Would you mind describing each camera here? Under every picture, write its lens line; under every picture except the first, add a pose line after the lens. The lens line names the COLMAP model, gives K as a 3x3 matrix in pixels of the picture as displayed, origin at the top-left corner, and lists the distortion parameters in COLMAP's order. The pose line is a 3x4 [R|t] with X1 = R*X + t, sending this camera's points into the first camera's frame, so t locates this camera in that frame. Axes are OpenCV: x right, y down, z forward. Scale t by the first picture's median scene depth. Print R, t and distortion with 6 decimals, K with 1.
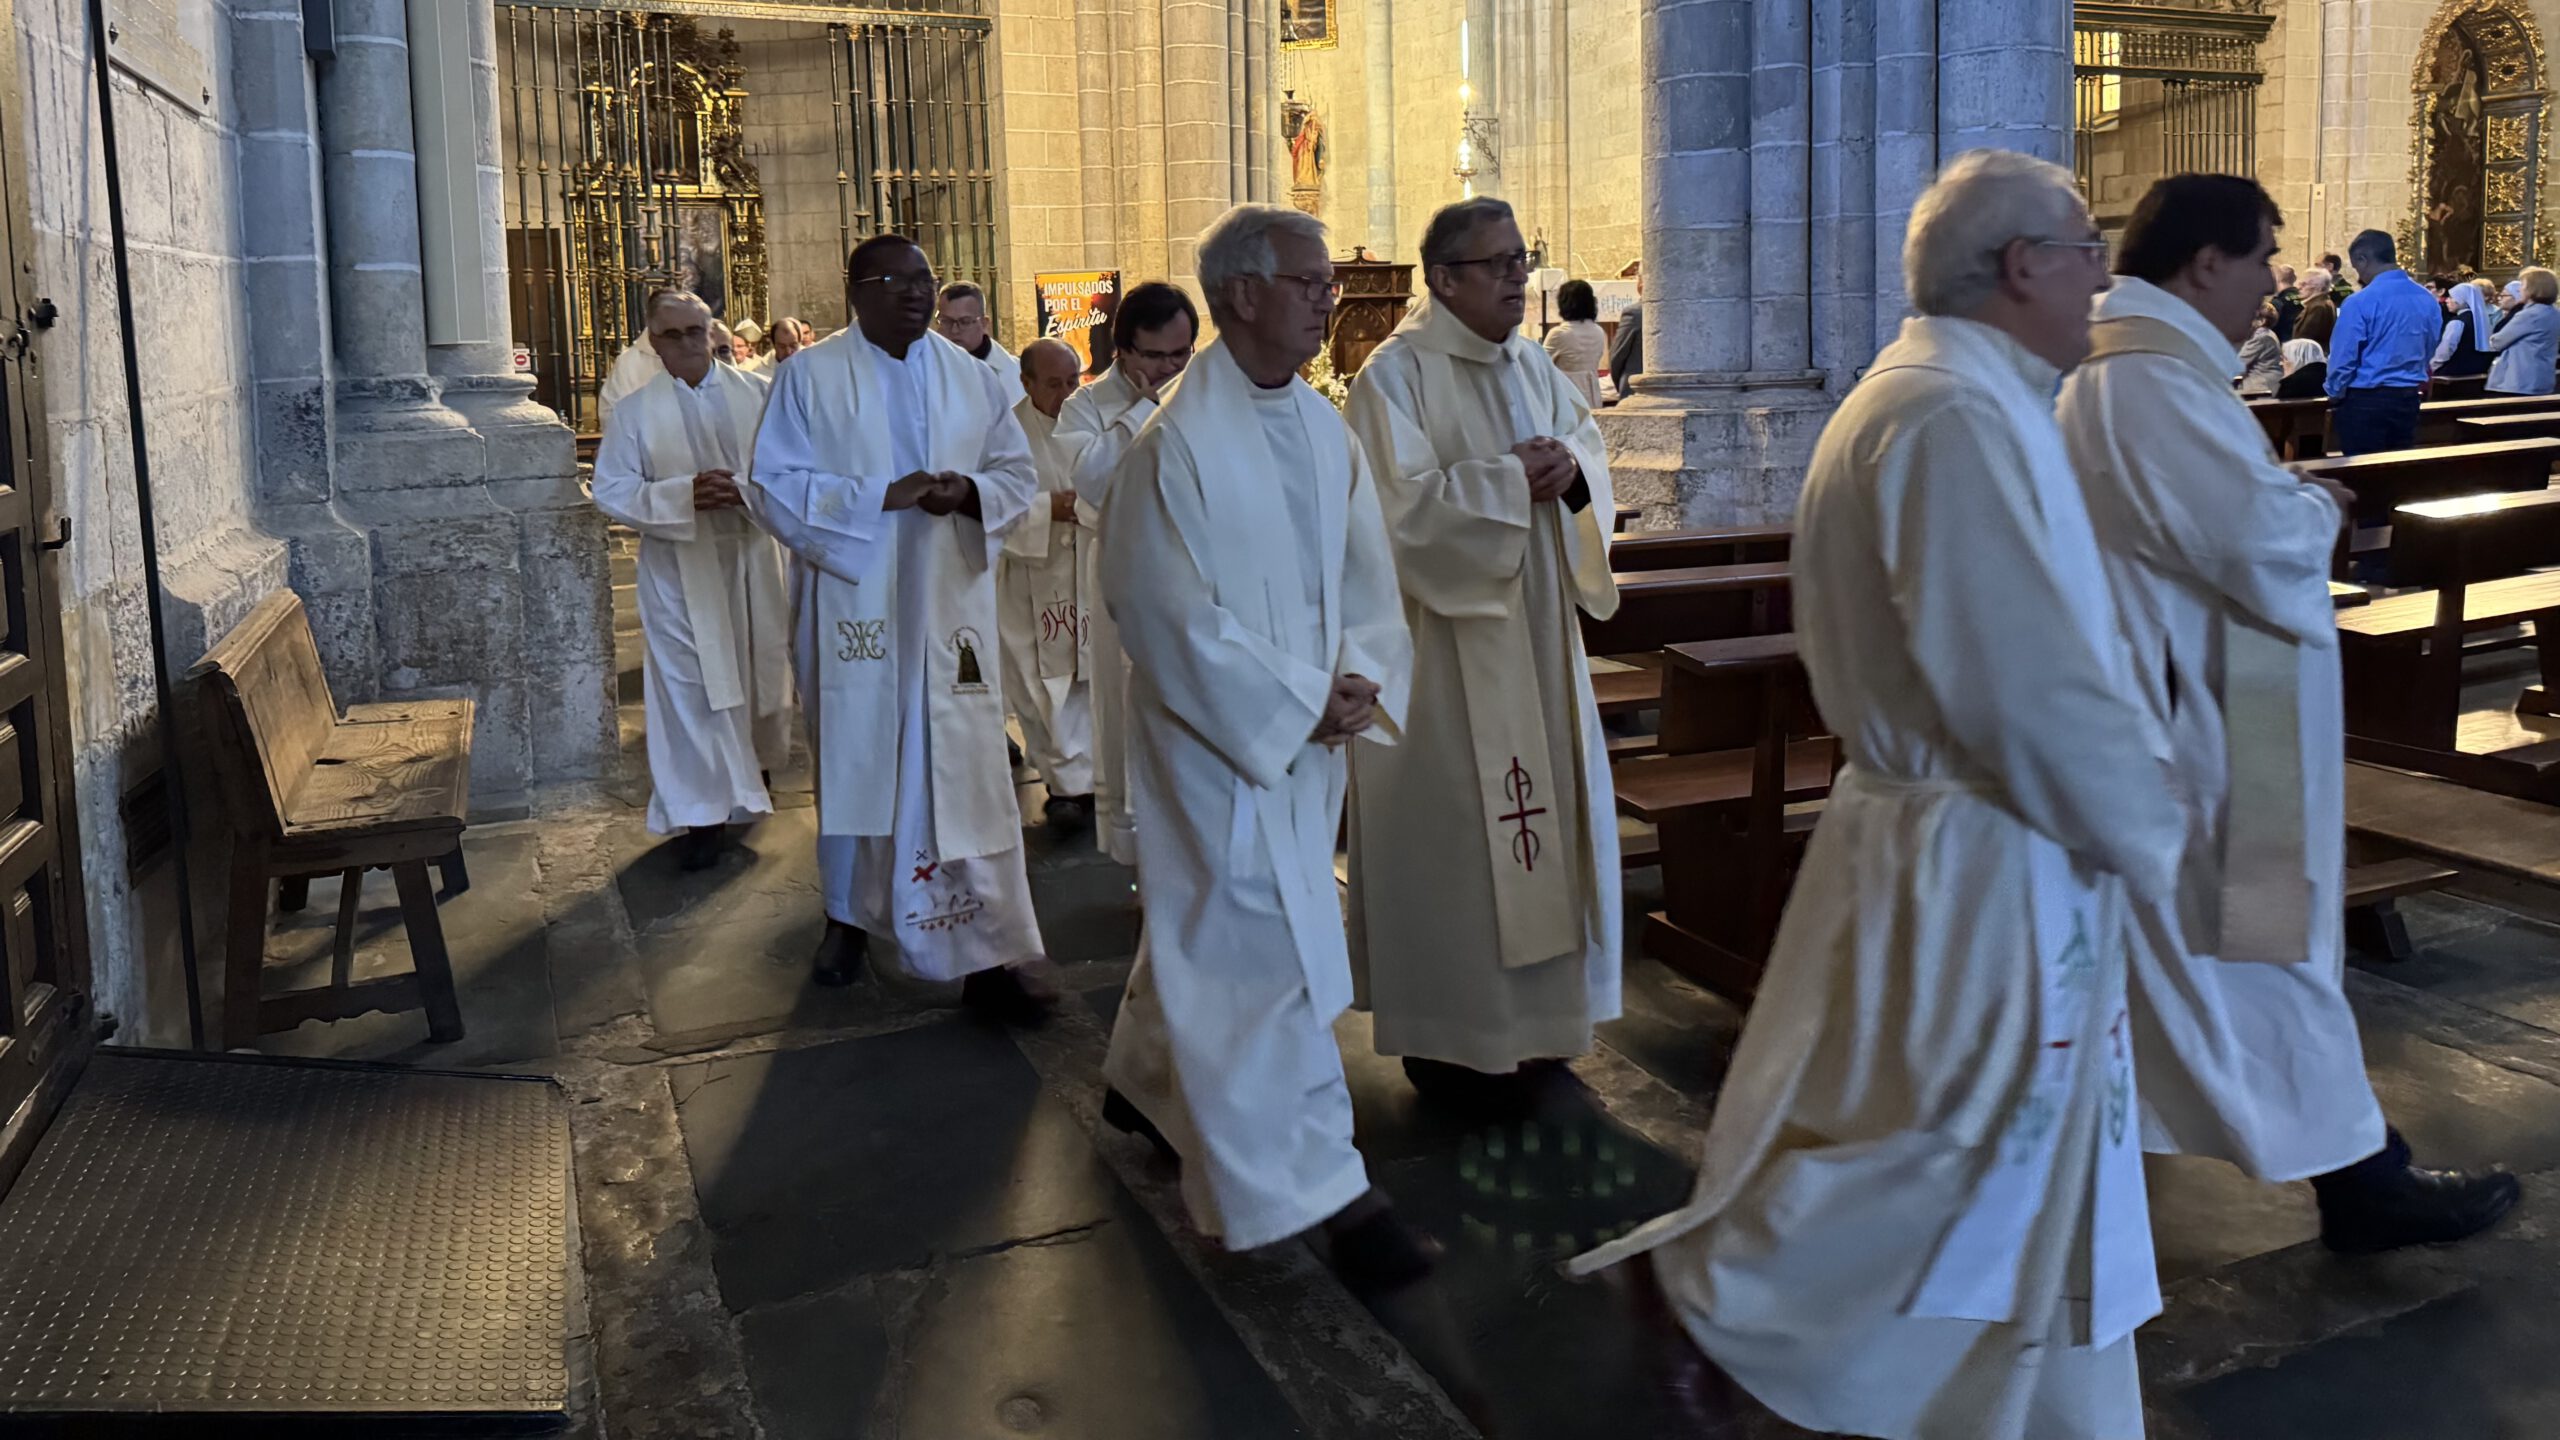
lens RADIAL K [[1747.7, 0, 1290.8], [0, 1747.7, 514.3], [0, 0, 1]] dist [0.080765, -0.052676]
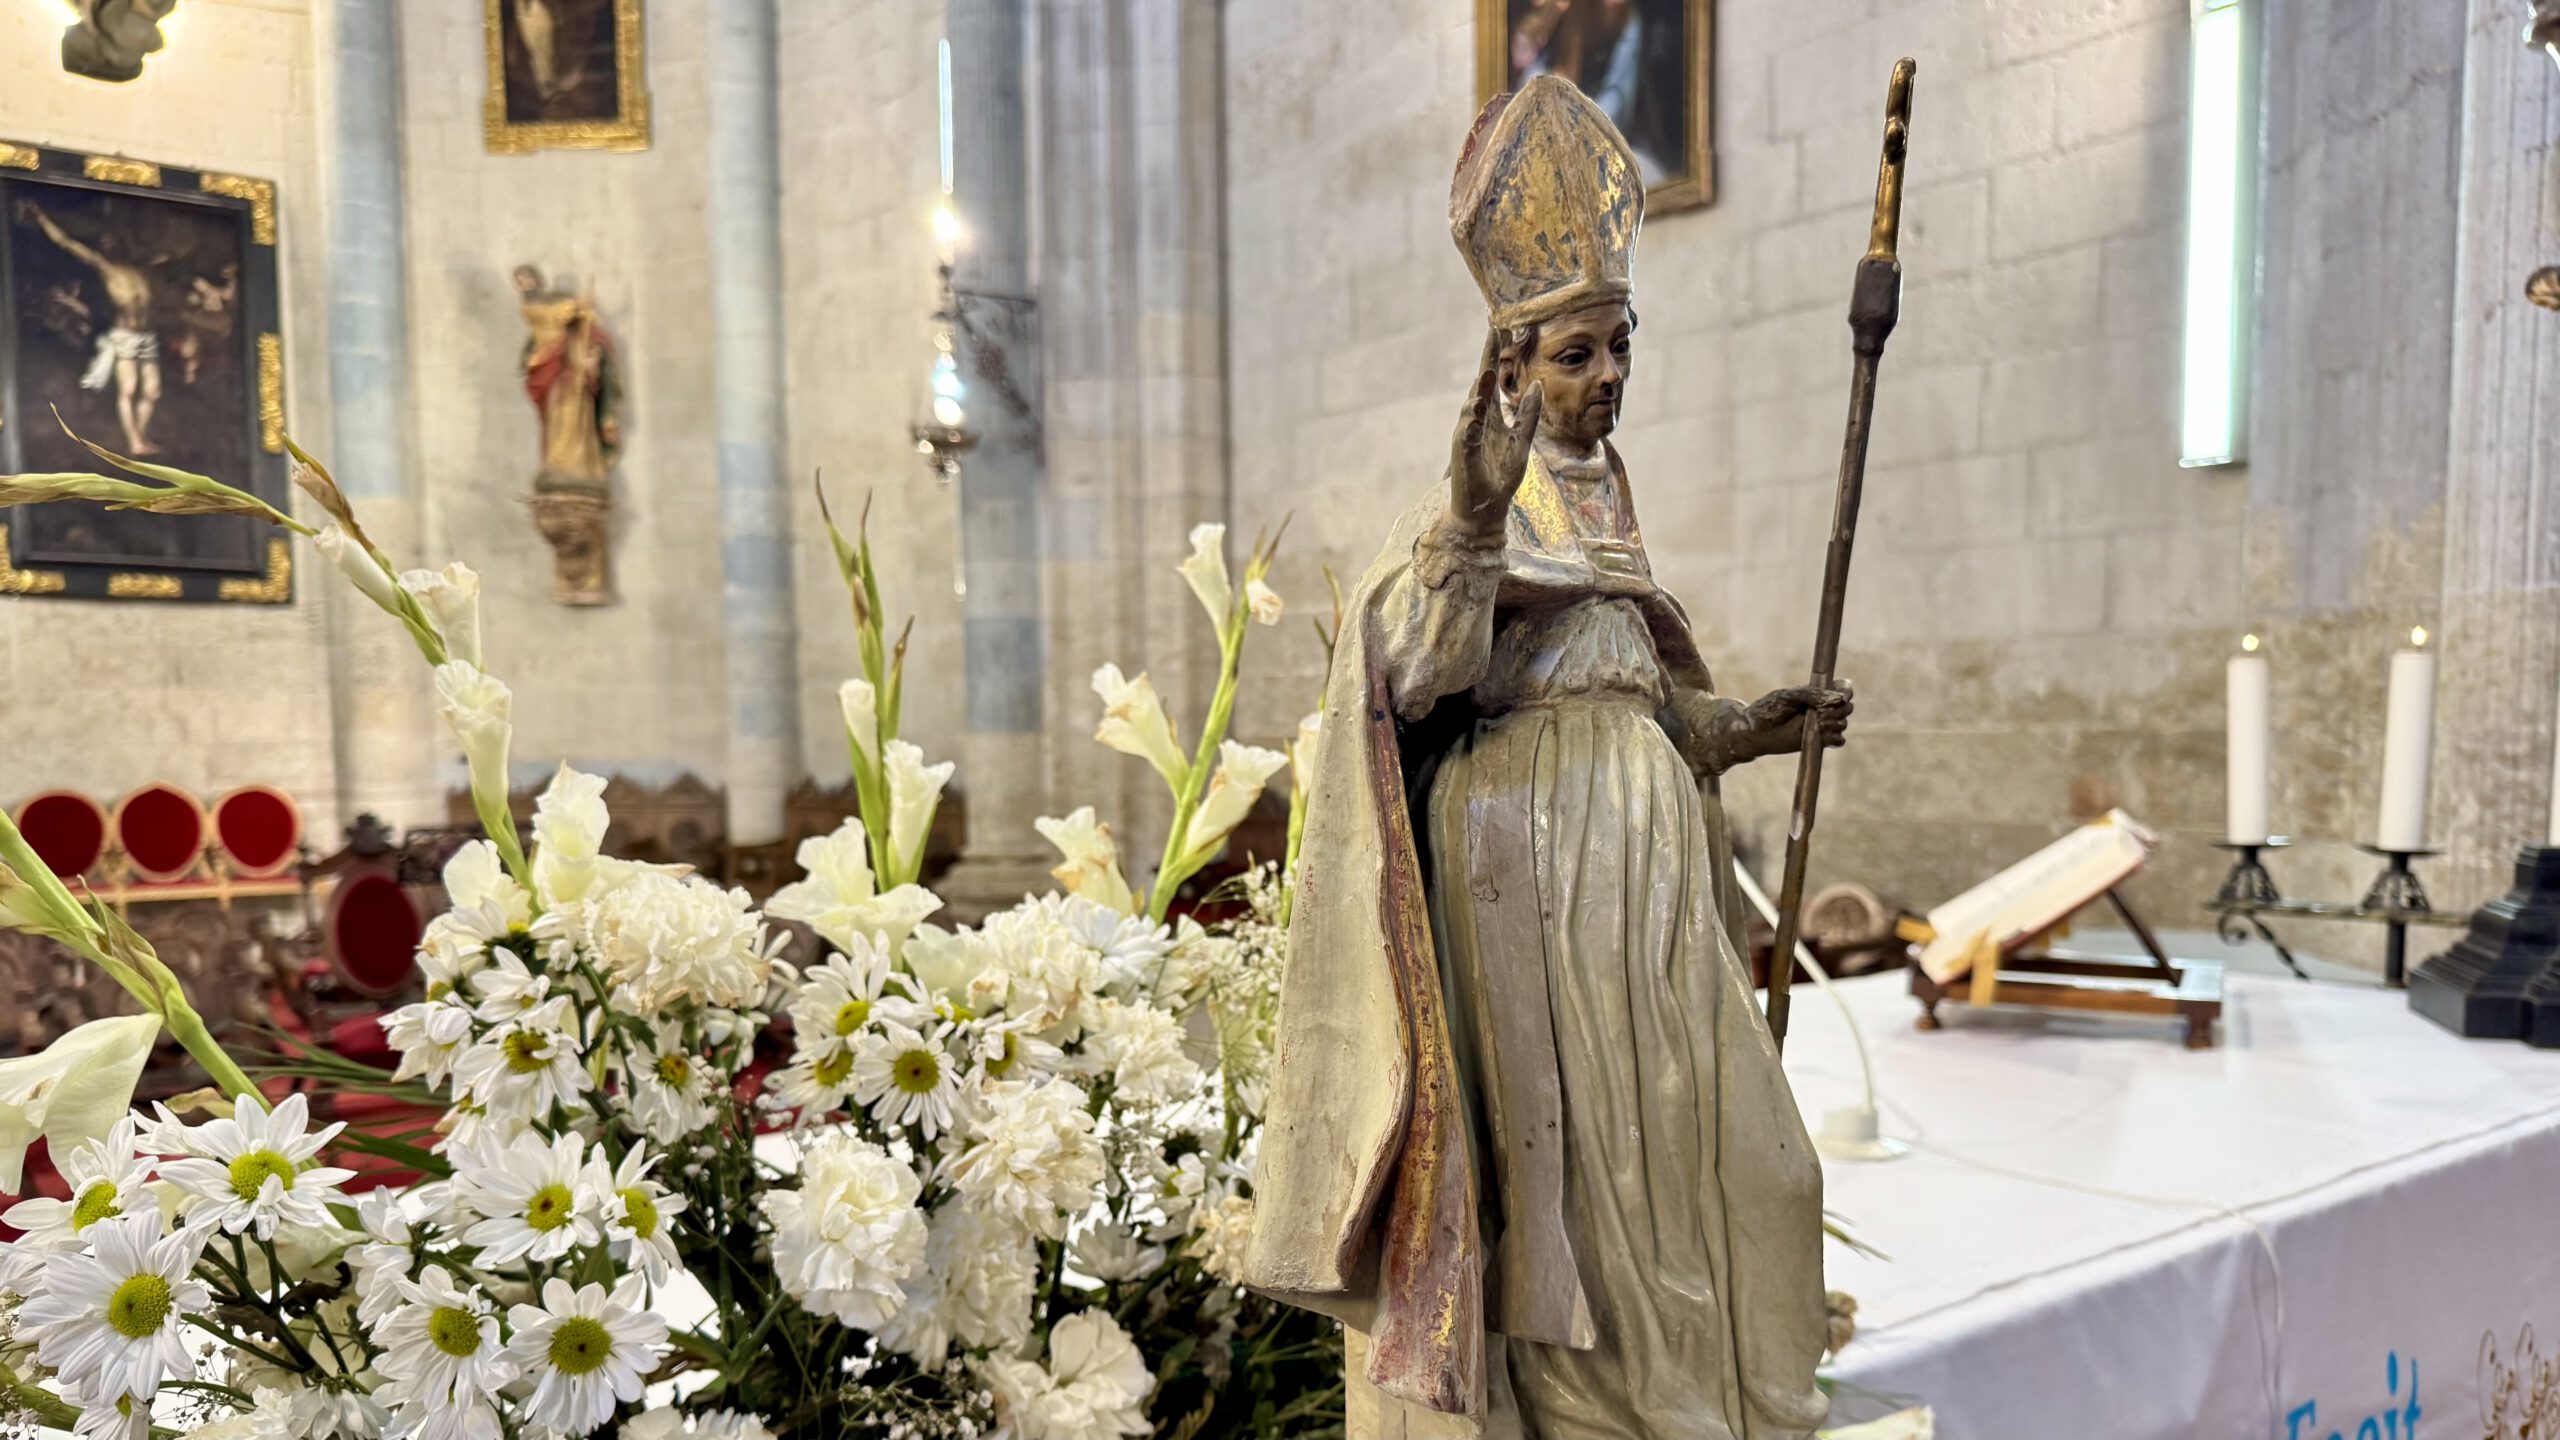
lens RADIAL K [[1813.4, 0, 1282.1], [0, 1813.4, 898.9], [0, 0, 1]] dist [0.039472, -0.069208]
pose [[0.975028, -0.001935, 0.222074, 0.084638], [0.003967, 0.999954, -0.008702, -0.098745], [-0.222047, 0.009366, 0.974991, 0.628676]]
